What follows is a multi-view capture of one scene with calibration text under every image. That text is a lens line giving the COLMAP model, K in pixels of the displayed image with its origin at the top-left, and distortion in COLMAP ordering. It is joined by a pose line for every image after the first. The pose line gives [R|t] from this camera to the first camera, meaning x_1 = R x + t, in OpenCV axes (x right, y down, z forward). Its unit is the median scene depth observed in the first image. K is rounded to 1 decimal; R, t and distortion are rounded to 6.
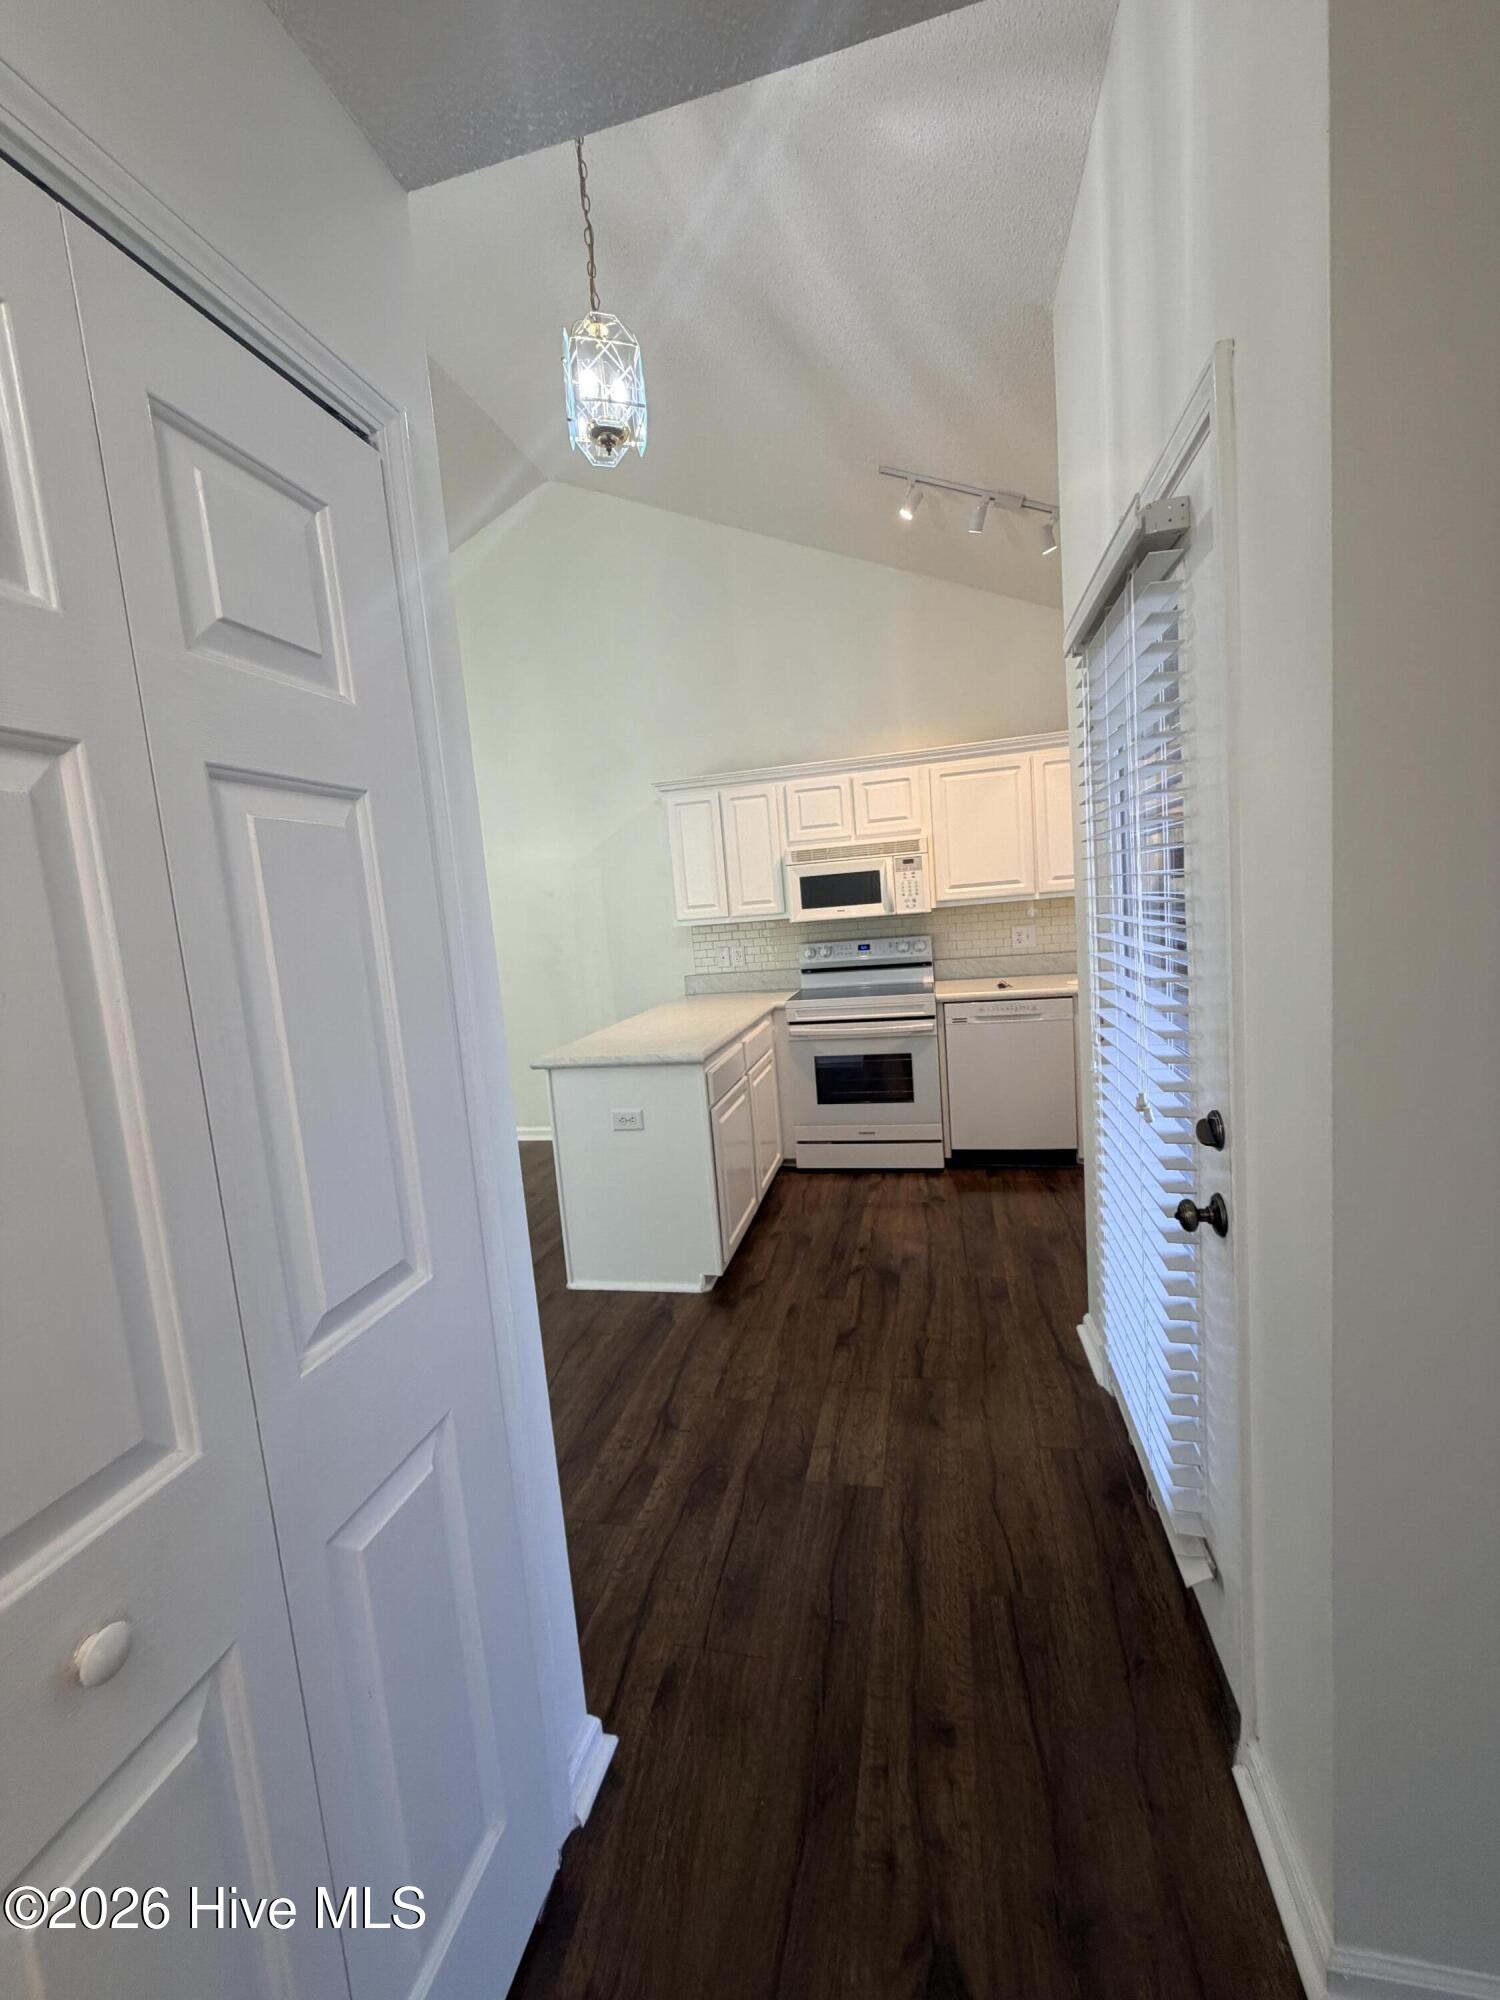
lens RADIAL K [[798.8, 0, 744.4], [0, 798.8, 992.3], [0, 0, 1]] dist [-0.000334, 0.000395]
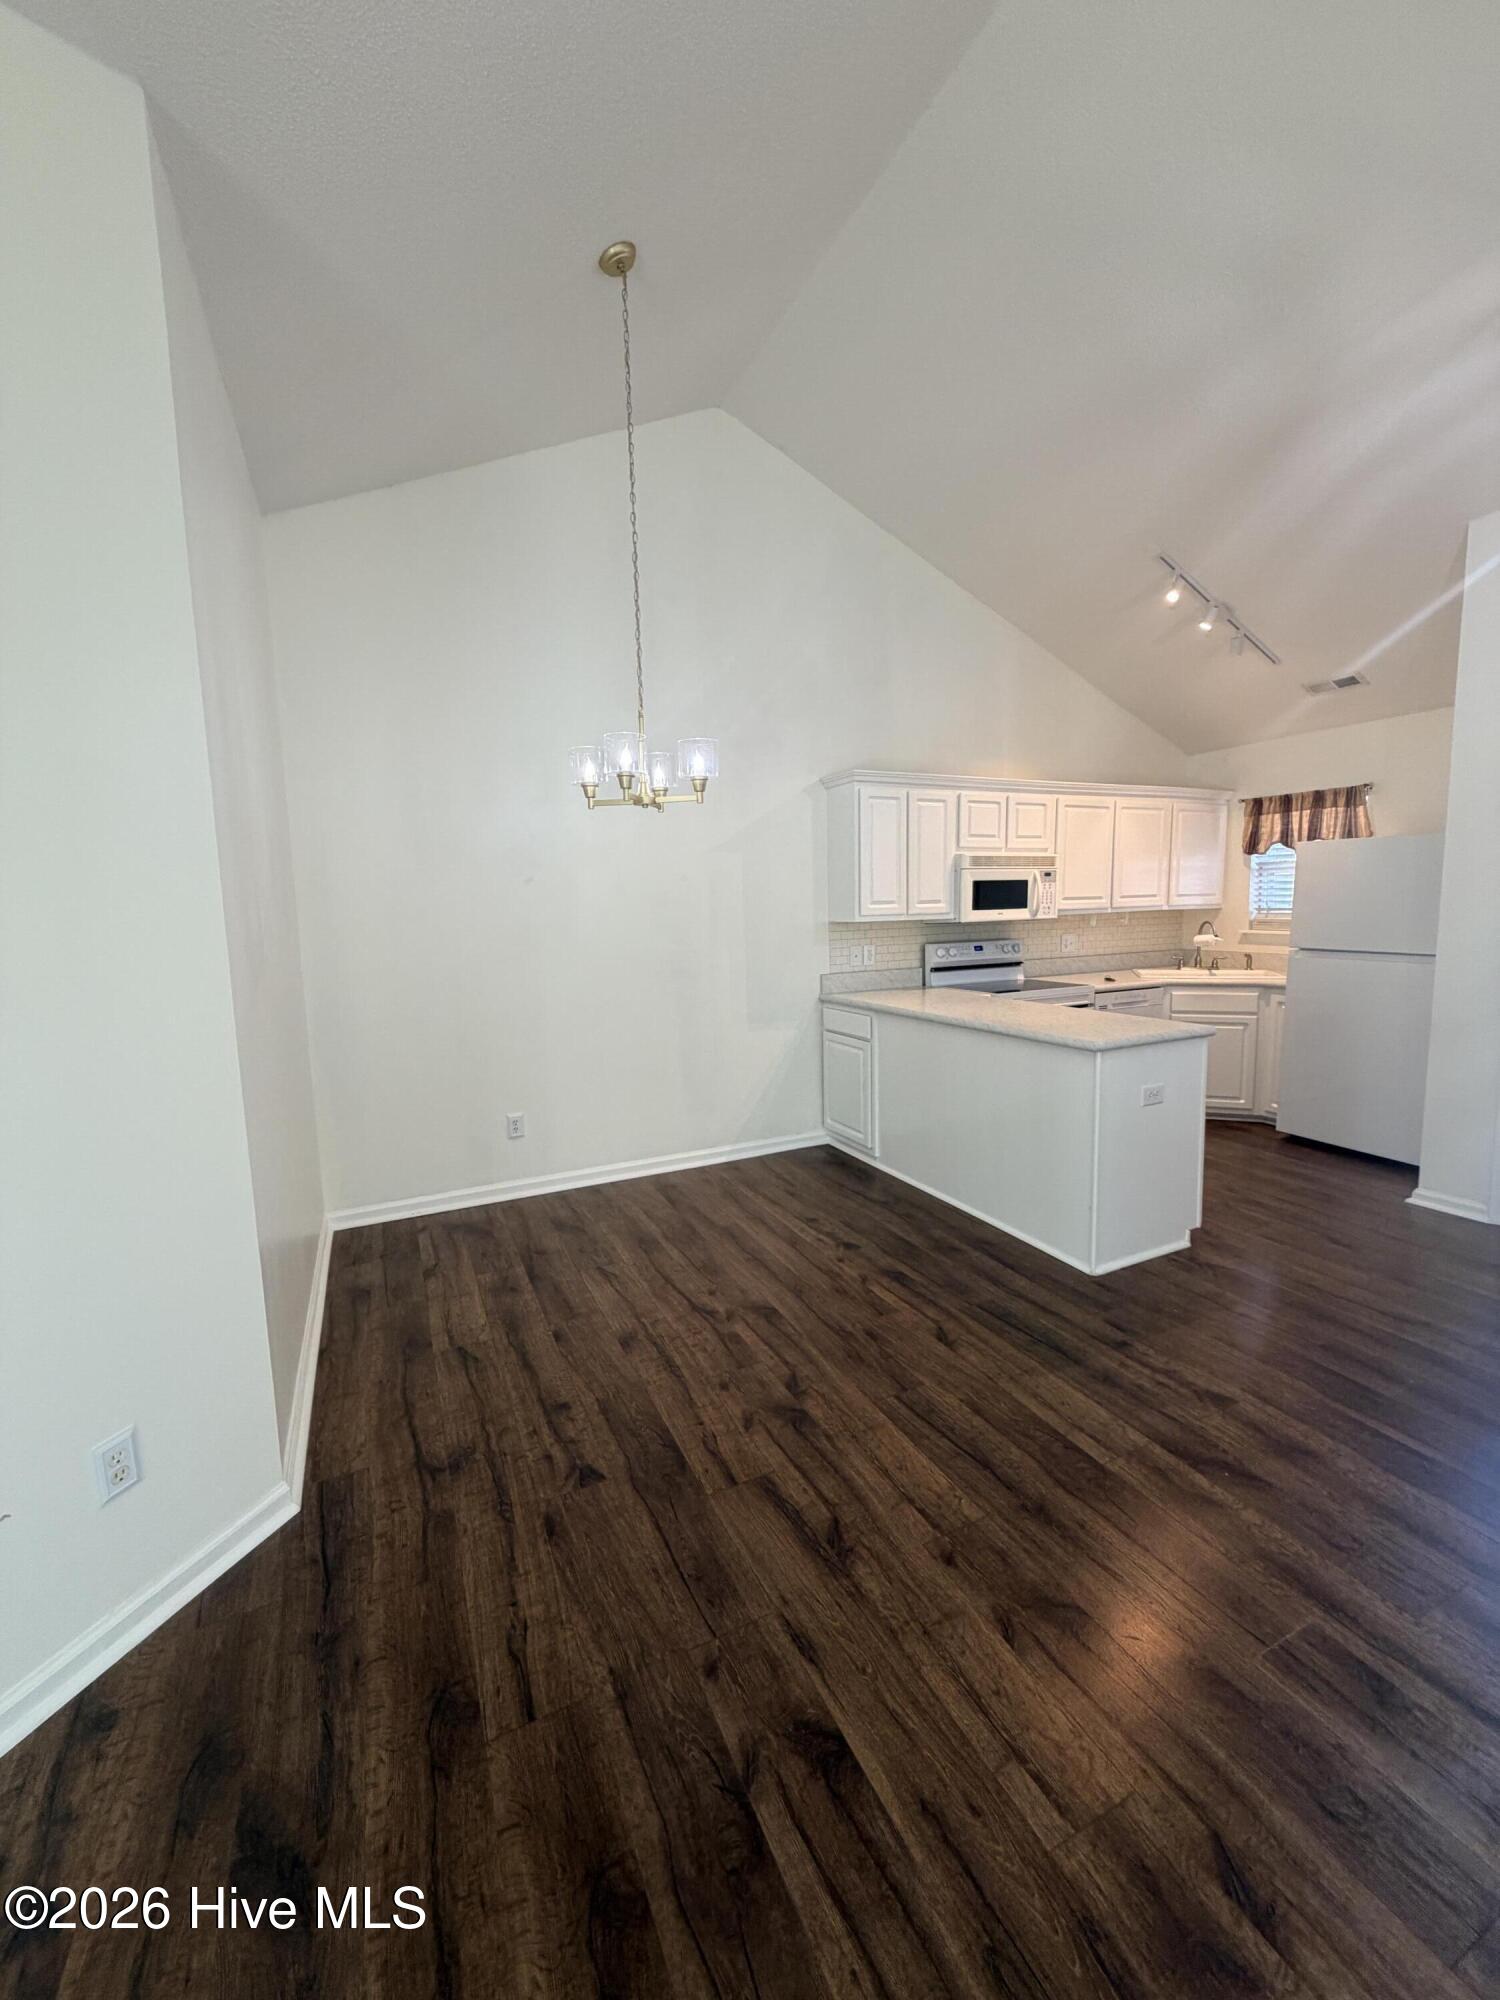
lens RADIAL K [[798.8, 0, 747.9], [0, 798.8, 995.3], [0, 0, 1]] dist [-0.000334, 0.000395]
pose [[0.783639, -0.008685, 0.621156, -0.845826], [0.027156, 0.999425, -0.020286, 0.024771], [-0.620623, 0.032765, 0.783424, 0.349166]]
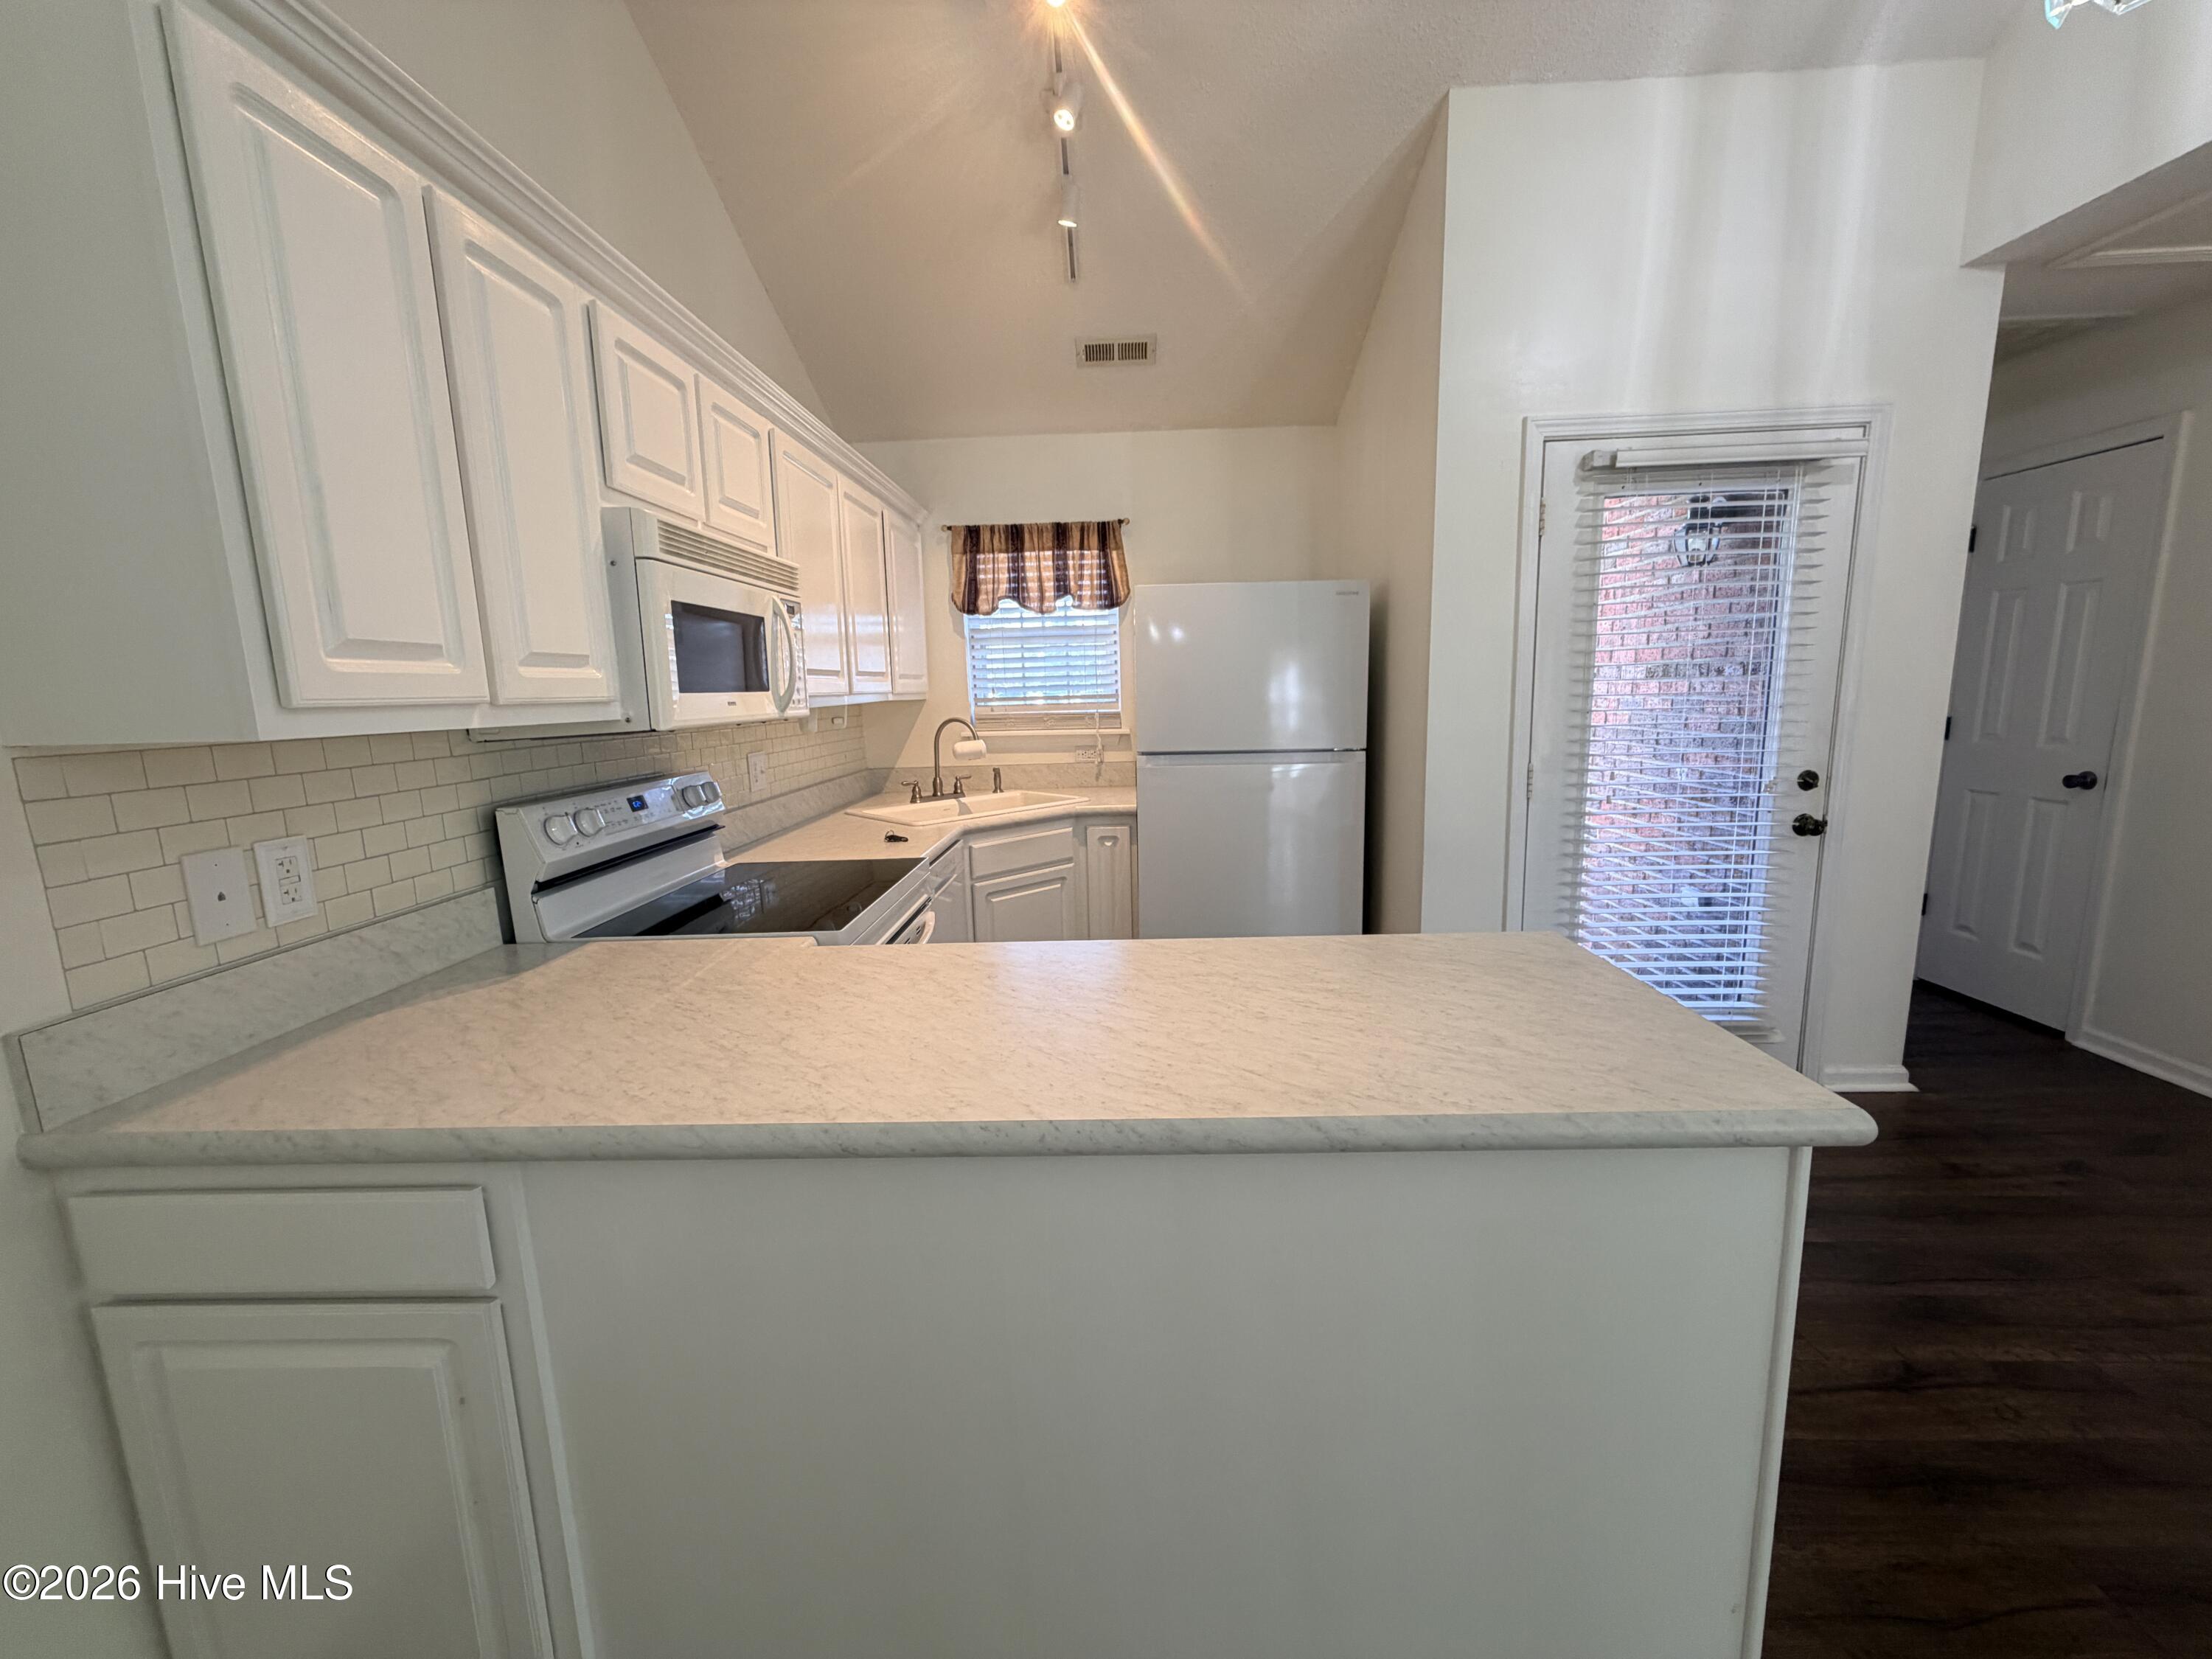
lens RADIAL K [[883.4, 0, 1100.9], [0, 883.4, 831.2], [0, 0, 1]] dist [-0.000334, 0.000395]
pose [[-0.183935, -0.071057, 0.980367, -0.355383], [0.151716, 0.983379, 0.099740, -0.054602], [-0.971159, 0.167083, -0.170098, 0.903764]]
